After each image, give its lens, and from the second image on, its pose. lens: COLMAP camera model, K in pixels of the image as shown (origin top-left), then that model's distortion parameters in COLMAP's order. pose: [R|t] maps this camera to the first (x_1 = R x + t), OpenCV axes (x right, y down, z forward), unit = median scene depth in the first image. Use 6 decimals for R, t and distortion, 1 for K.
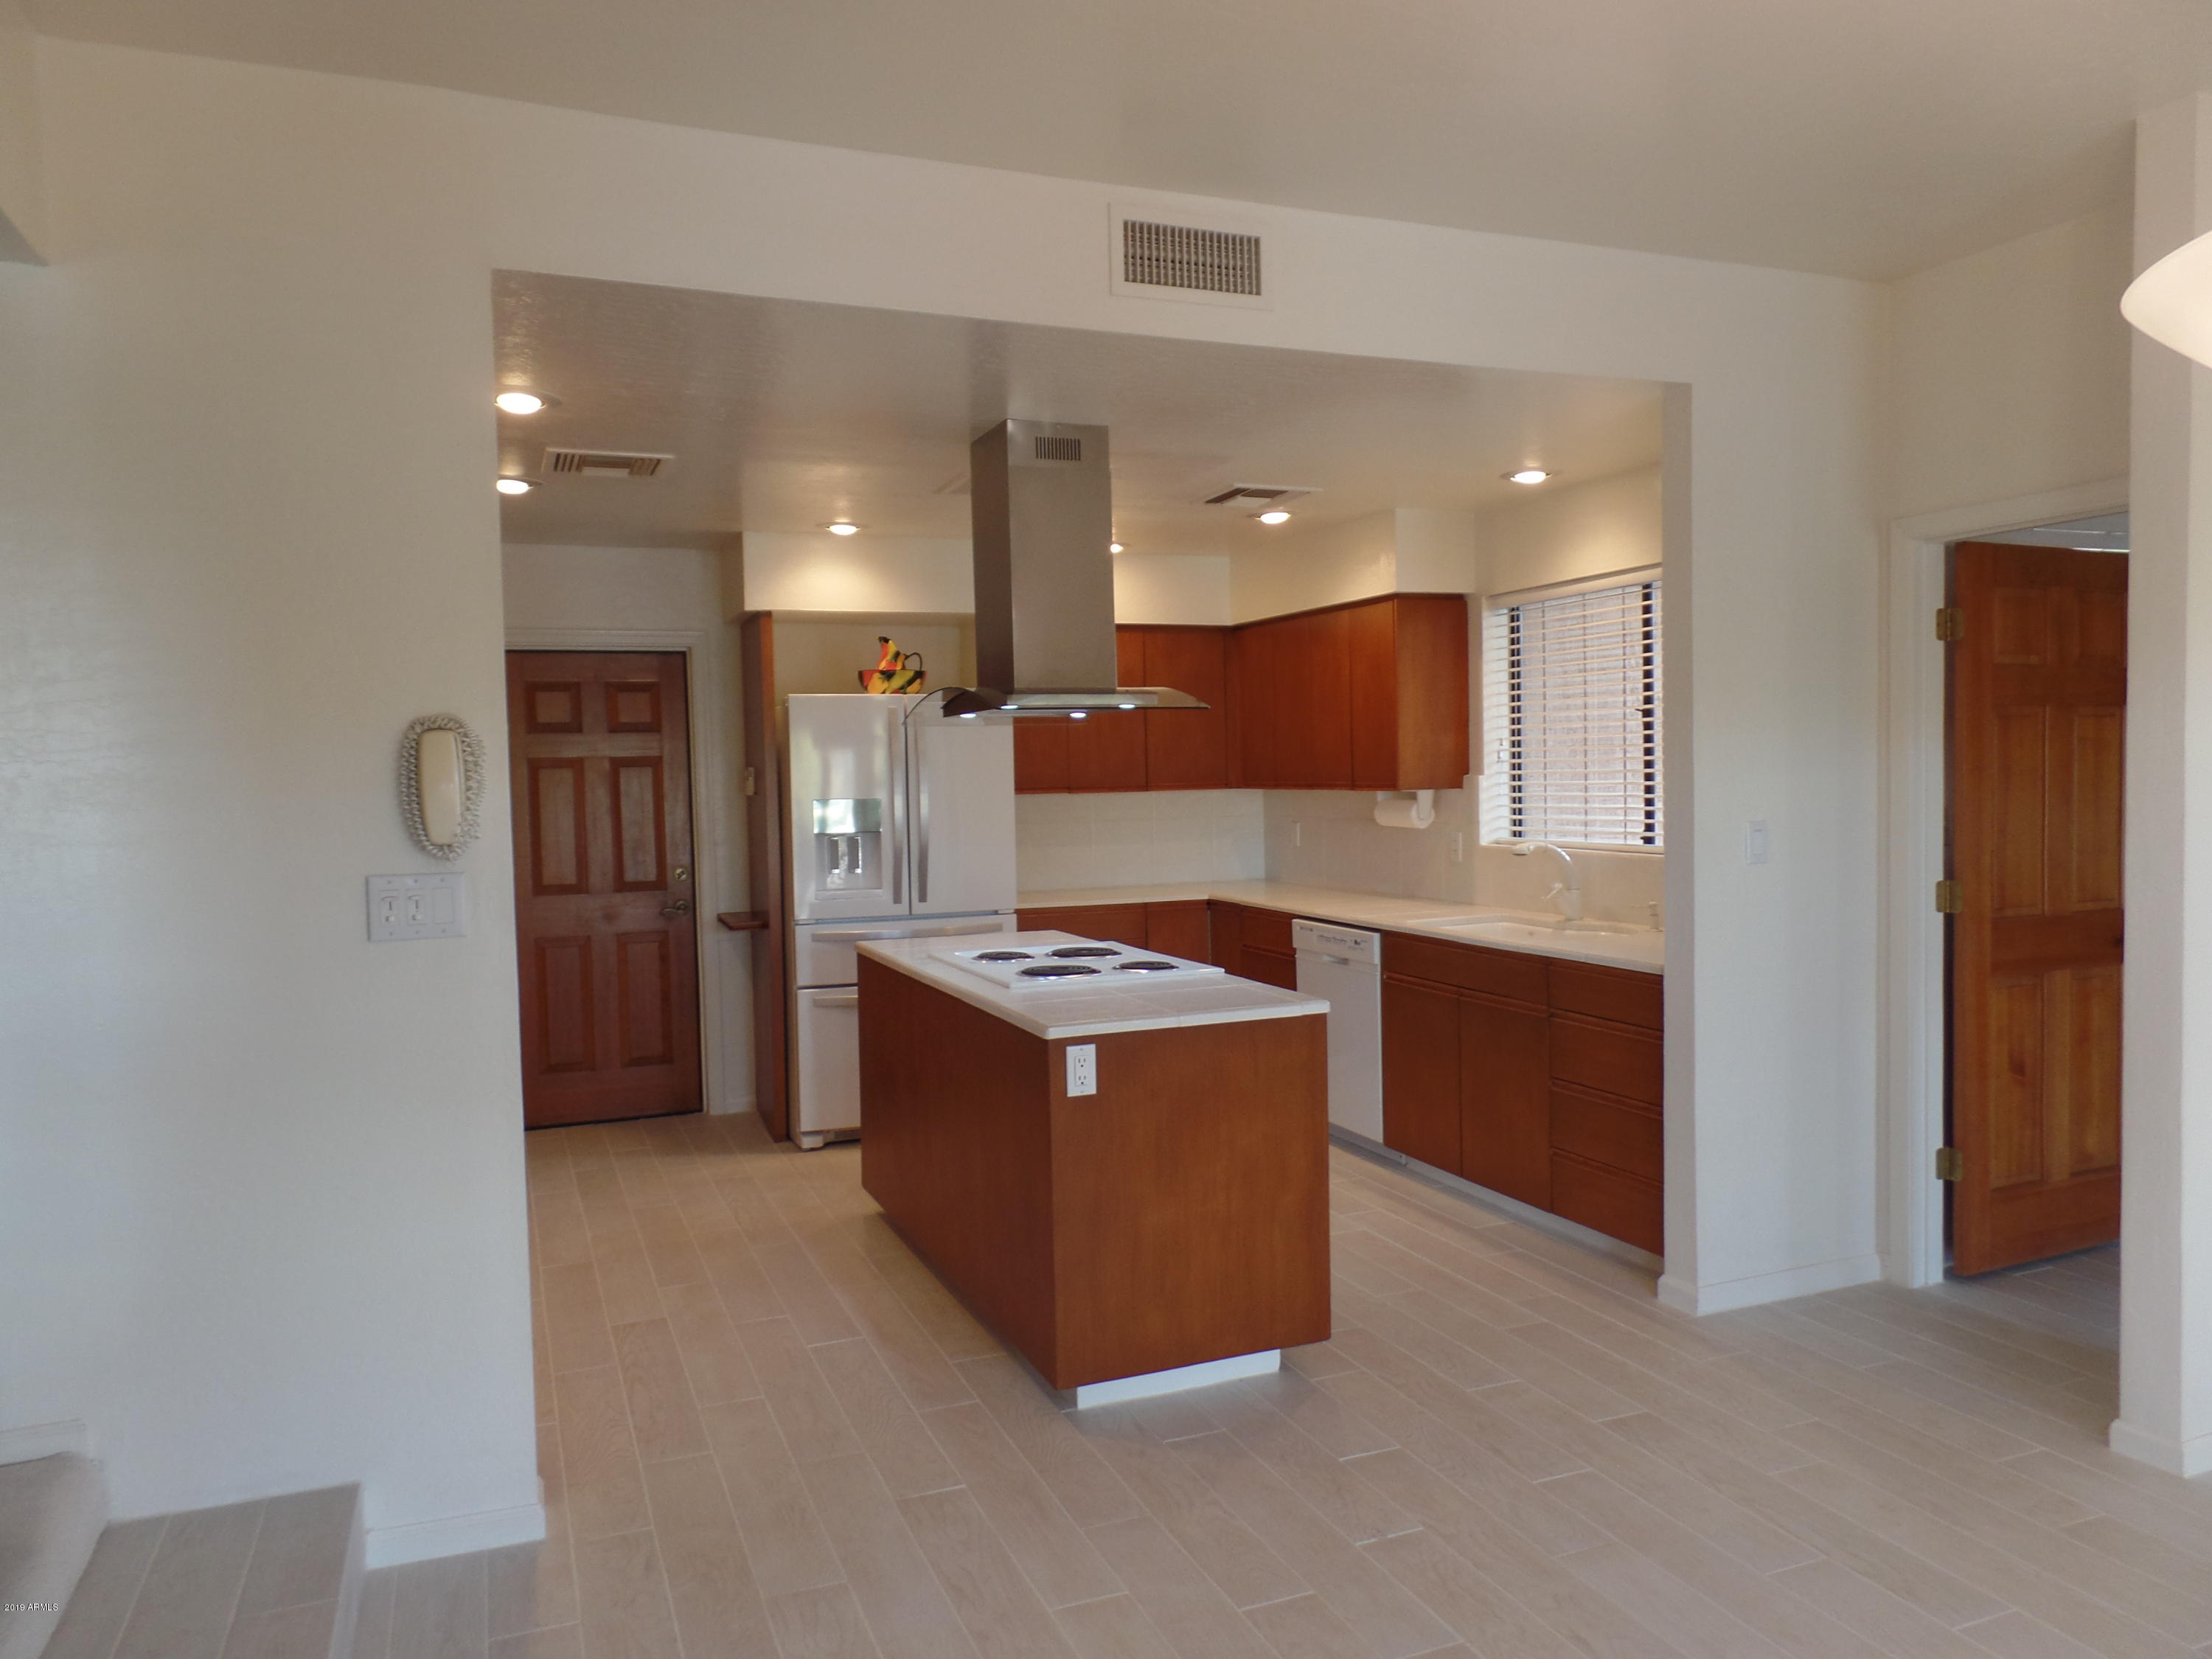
lens RADIAL K [[1546.2, 0, 1111.7], [0, 1546.2, 839.1], [0, 0, 1]] dist [0.007532, 0.008914]
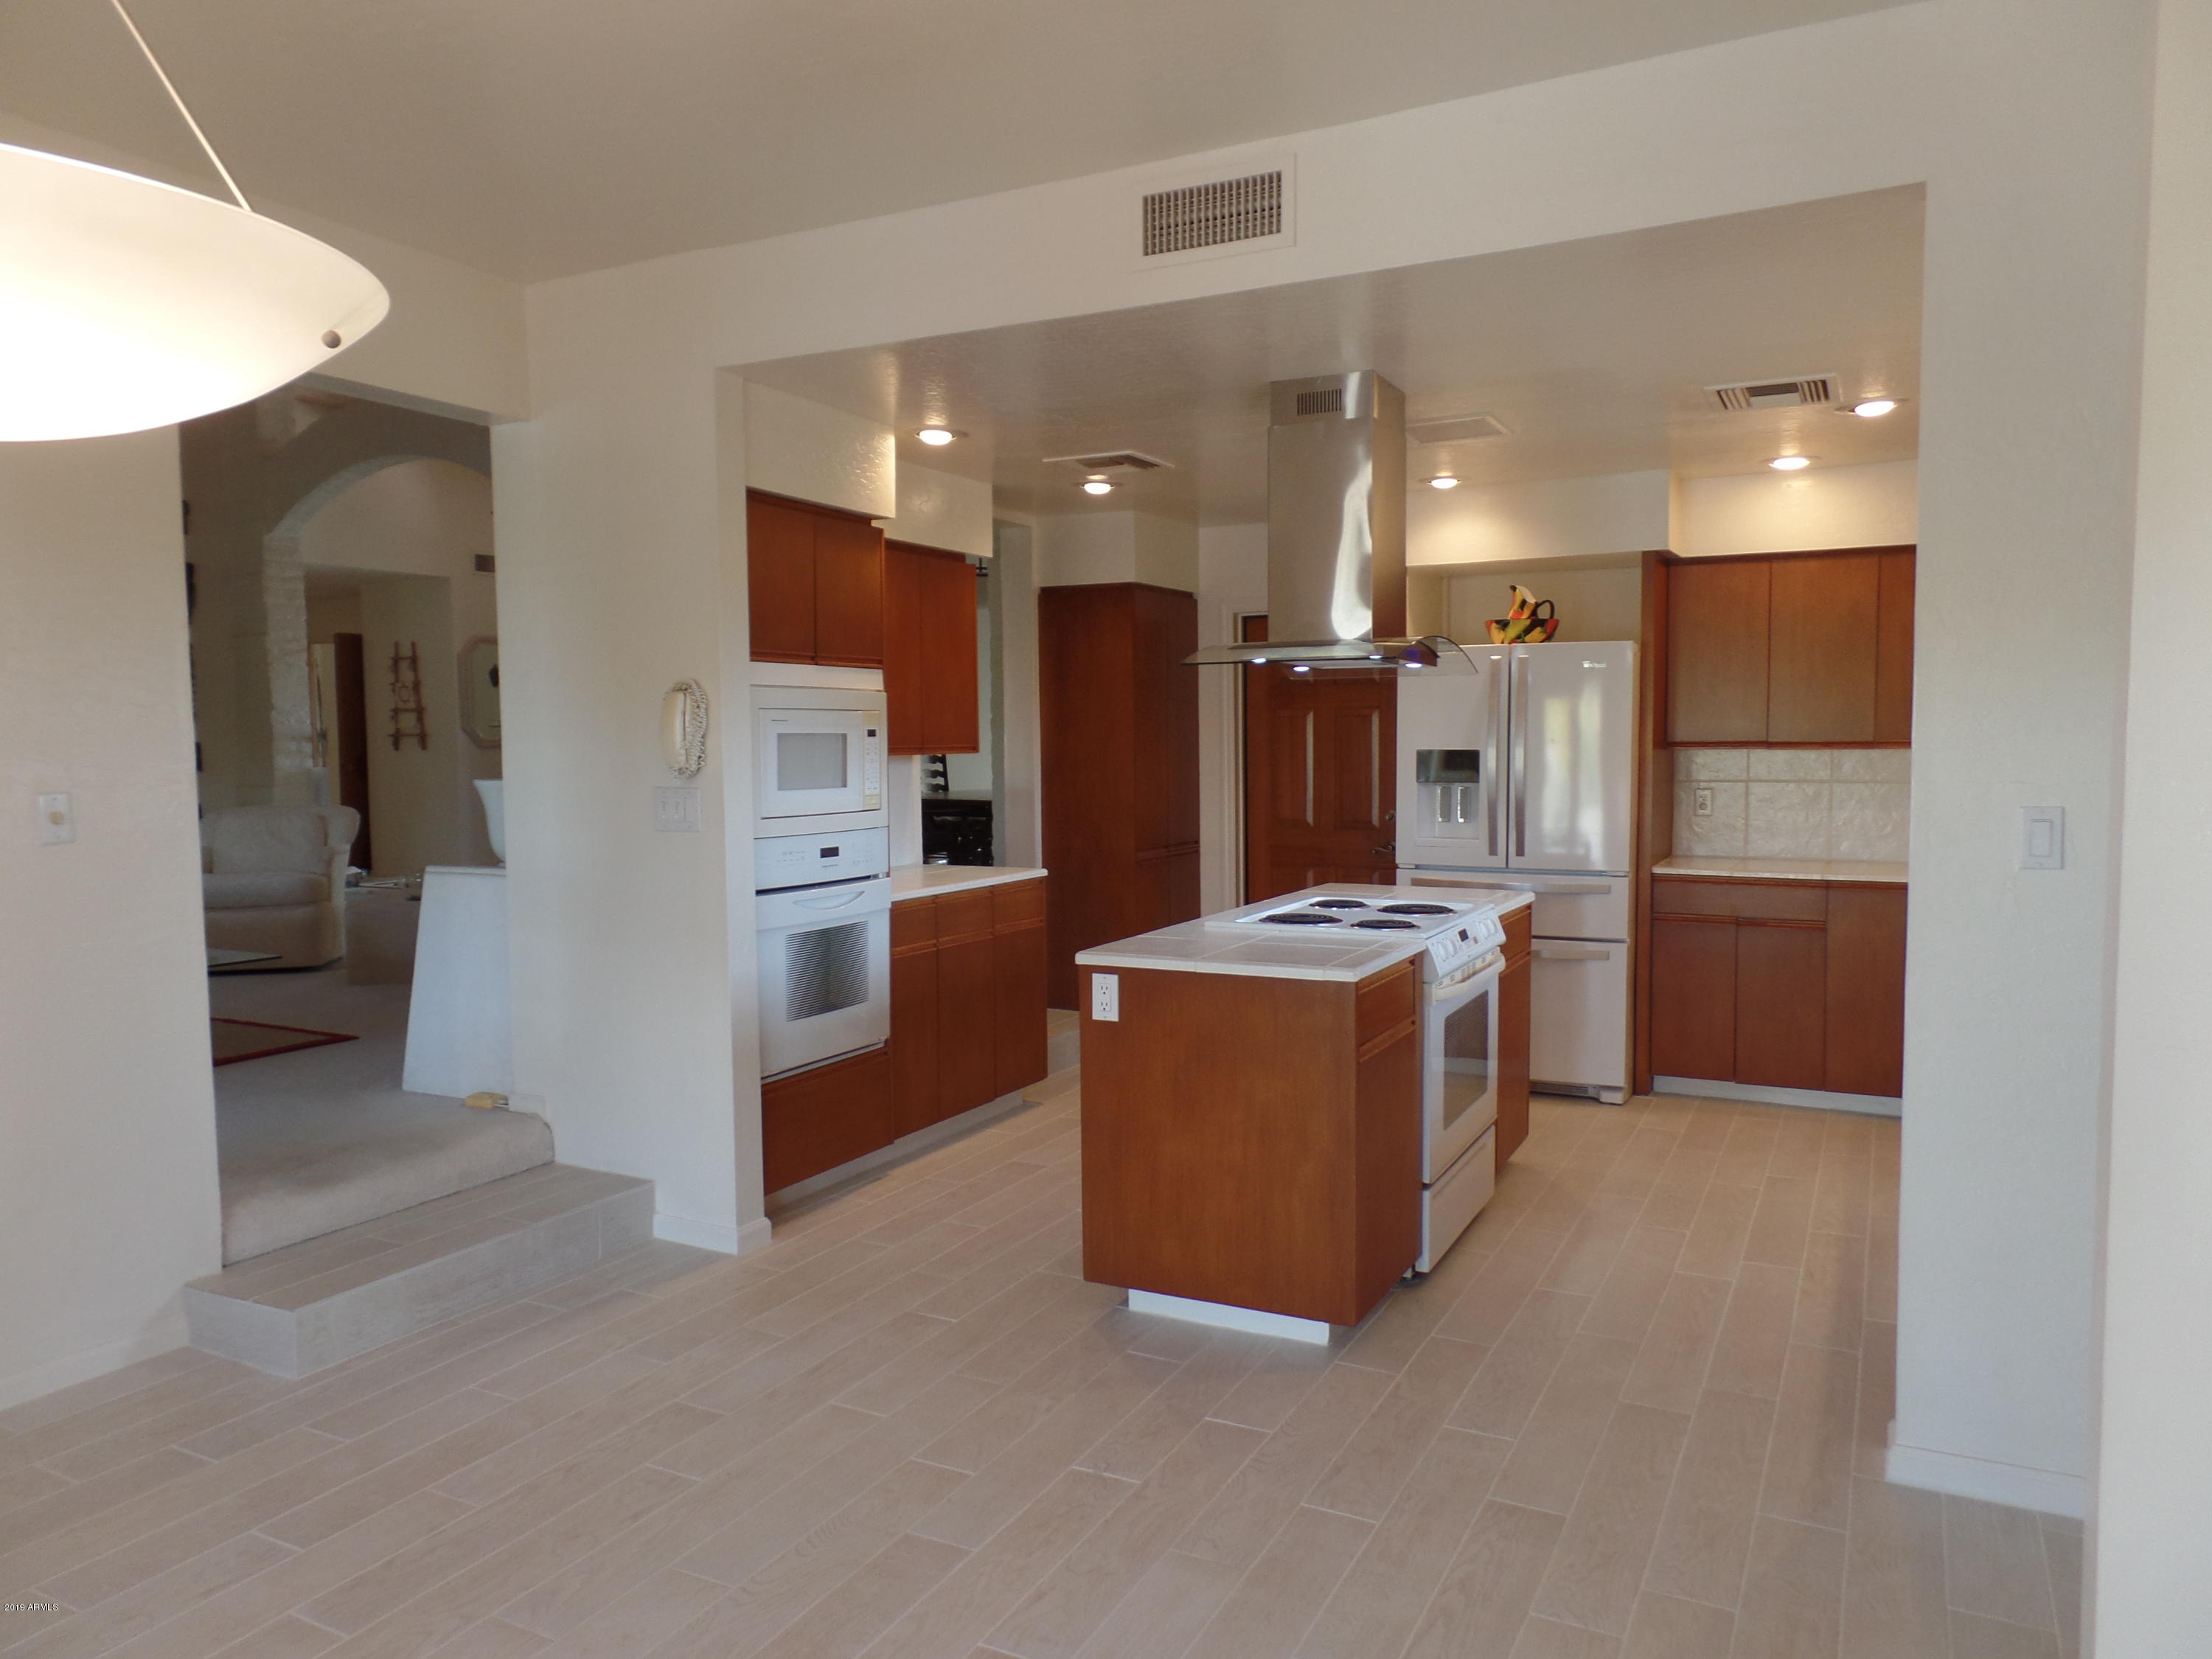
lens RADIAL K [[1546.2, 0, 1111.7], [0, 1546.2, 839.1], [0, 0, 1]] dist [0.007532, 0.008914]
pose [[0.643750, 0.067252, -0.762275, 0.788583], [-0.041684, 0.997734, 0.052823, -0.019125], [0.764099, -0.002230, 0.645095, 0.292768]]
